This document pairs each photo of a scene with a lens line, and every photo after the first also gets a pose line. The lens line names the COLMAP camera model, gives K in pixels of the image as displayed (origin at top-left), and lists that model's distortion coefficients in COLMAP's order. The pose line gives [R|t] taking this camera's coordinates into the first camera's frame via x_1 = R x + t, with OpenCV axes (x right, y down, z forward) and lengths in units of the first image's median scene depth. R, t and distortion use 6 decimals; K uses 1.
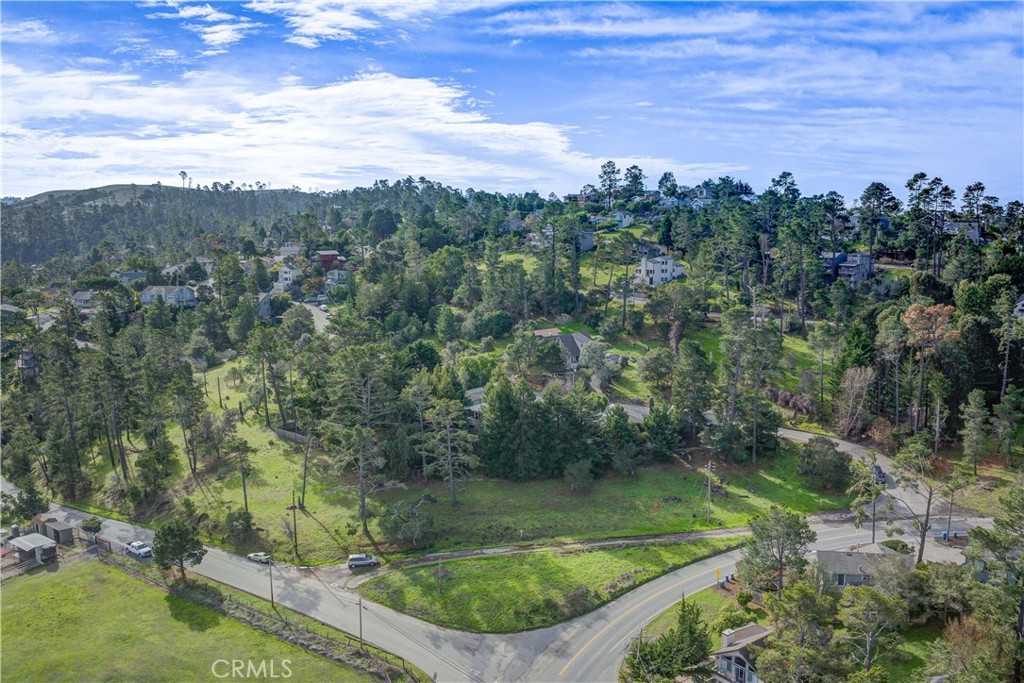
lens RADIAL K [[851.7, 0, 517.5], [0, 851.7, 337.2], [0, 0, 1]] dist [-0.098550, -0.022865]
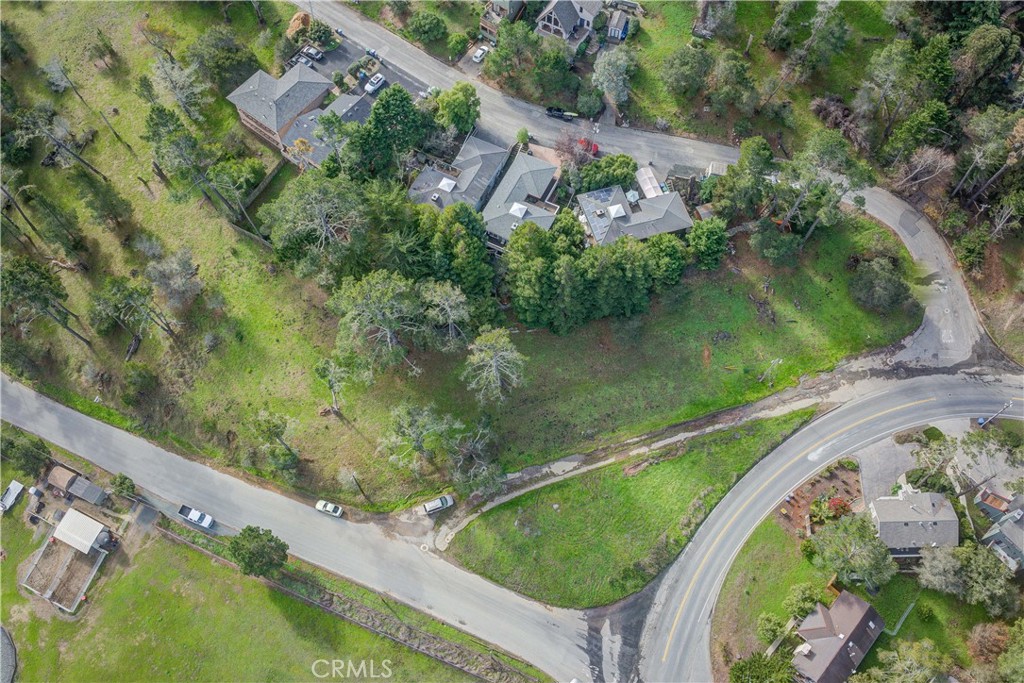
lens RADIAL K [[851.7, 0, 517.5], [0, 851.7, 337.2], [0, 0, 1]] dist [-0.098550, -0.022865]
pose [[0.981218, -0.168873, 0.093233, -0.131035], [0.017426, 0.558946, 0.829021, -0.598895], [-0.192112, -0.811826, 0.551391, 0.504800]]
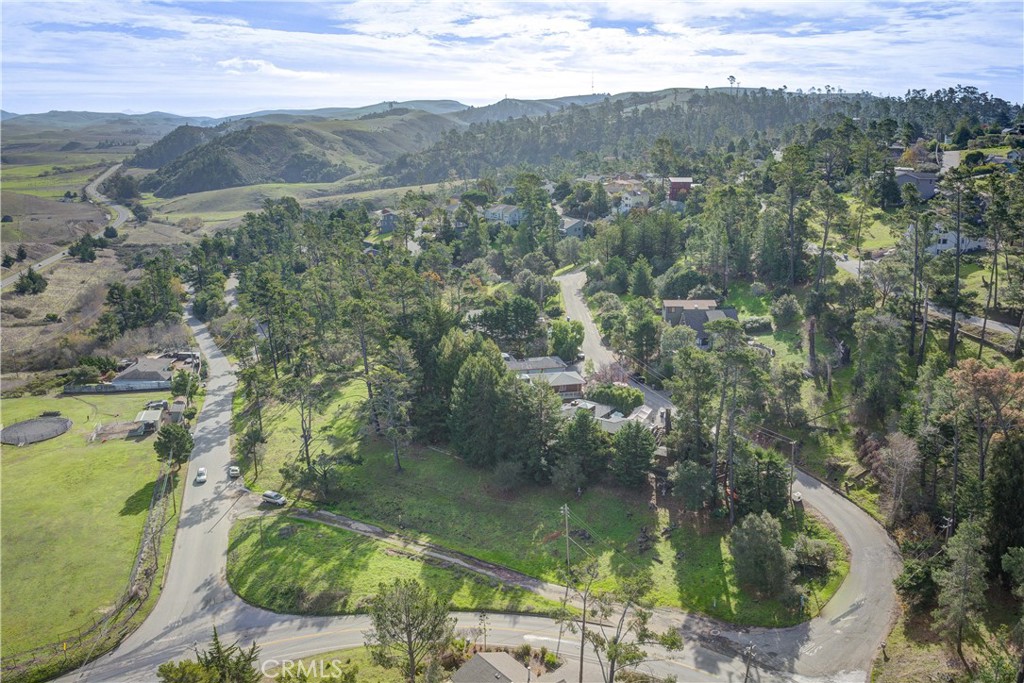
lens RADIAL K [[851.7, 0, 517.5], [0, 851.7, 337.2], [0, 0, 1]] dist [-0.098550, -0.022865]
pose [[0.763334, 0.166235, -0.624249, 0.616165], [-0.092179, 0.984464, 0.149441, -0.118602], [0.639393, -0.056531, 0.766799, 0.321230]]
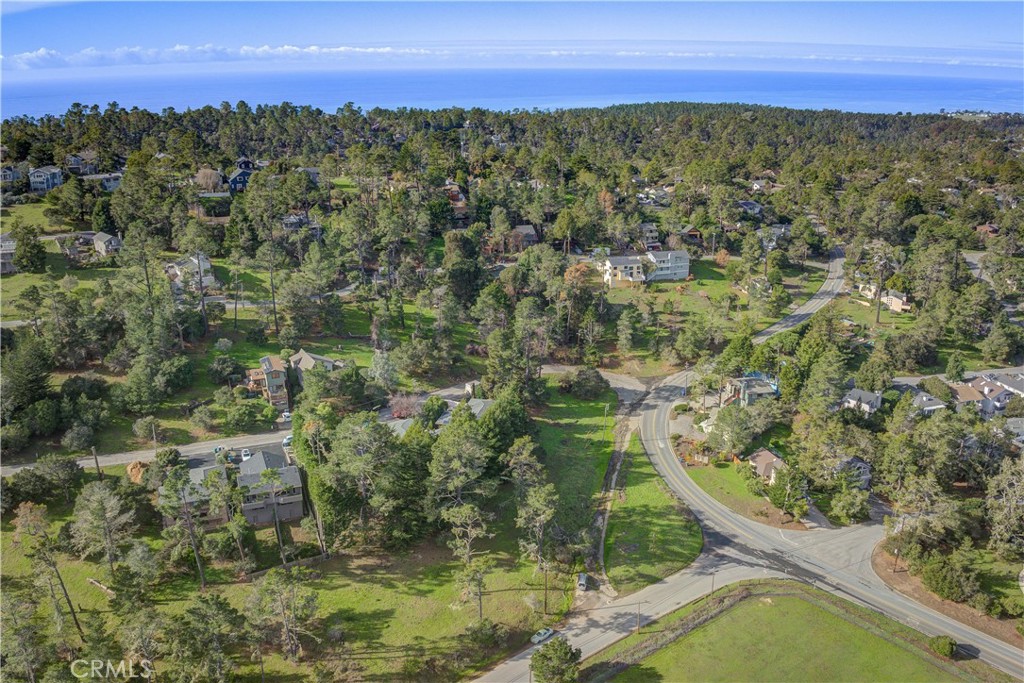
lens RADIAL K [[851.7, 0, 517.5], [0, 851.7, 337.2], [0, 0, 1]] dist [-0.098550, -0.022865]
pose [[0.322052, -0.295845, 0.899310, -1.056704], [0.140261, 0.954347, 0.263721, -0.359854], [-0.936274, 0.041206, 0.348845, 0.557521]]
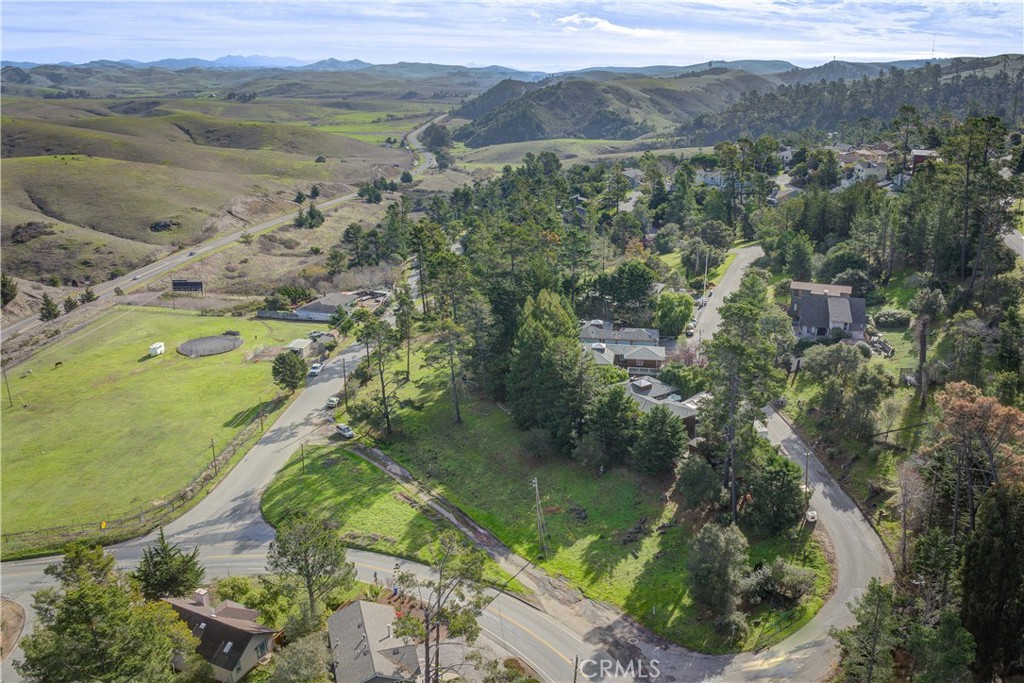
lens RADIAL K [[851.7, 0, 517.5], [0, 851.7, 337.2], [0, 0, 1]] dist [-0.098550, -0.022865]
pose [[0.472453, 0.266539, -0.840086, 0.775951], [-0.126756, 0.963815, 0.234509, -0.149529], [0.872193, -0.004309, 0.489142, 0.545076]]
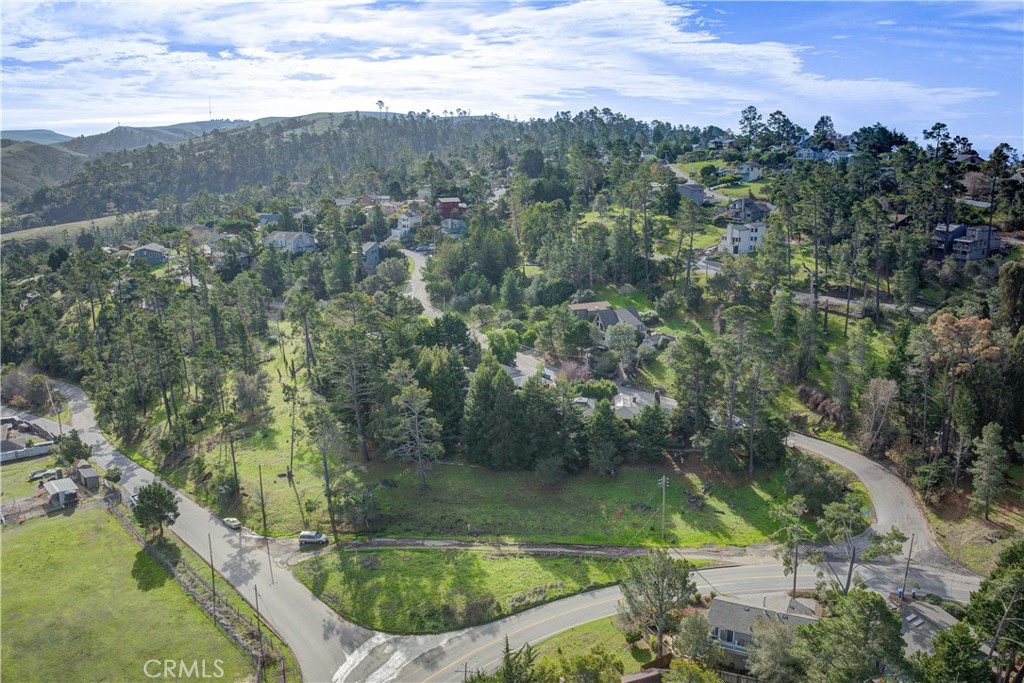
lens RADIAL K [[851.7, 0, 517.5], [0, 851.7, 337.2], [0, 0, 1]] dist [-0.098550, -0.022865]
pose [[0.968231, 0.060583, -0.242608, 0.263412], [-0.038883, 0.994883, 0.093256, -0.080628], [0.247017, -0.080860, 0.965632, 0.057340]]
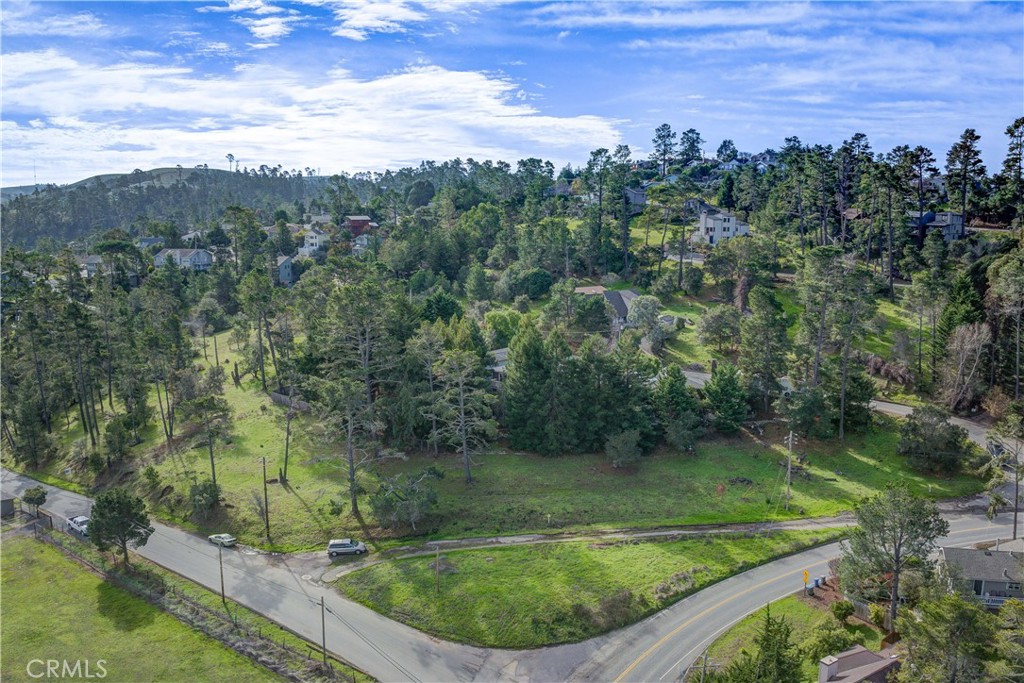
lens RADIAL K [[851.7, 0, 517.5], [0, 851.7, 337.2], [0, 0, 1]] dist [-0.098550, -0.022865]
pose [[0.998106, 0.013008, -0.060121, 0.018884], [-0.012583, 0.999893, 0.007453, 0.051576], [0.060211, -0.006682, 0.998163, 0.190414]]
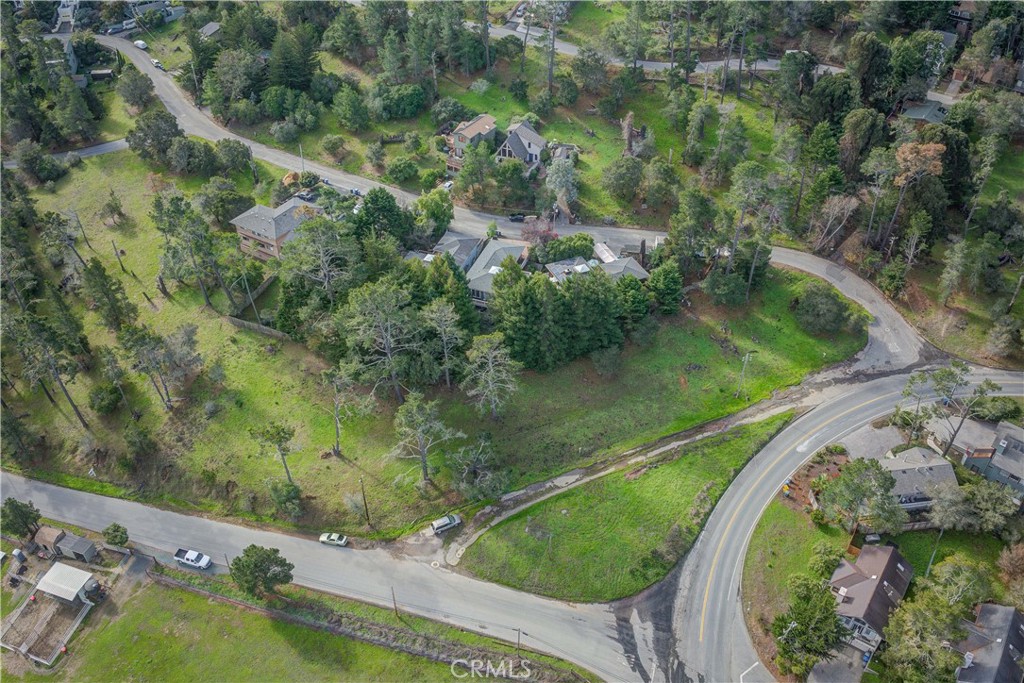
lens RADIAL K [[851.7, 0, 517.5], [0, 851.7, 337.2], [0, 0, 1]] dist [-0.098550, -0.022865]
pose [[0.951546, -0.187046, 0.244076, -0.265403], [0.037120, 0.857794, 0.512651, -0.376835], [-0.305256, -0.478751, 0.823175, 0.220245]]
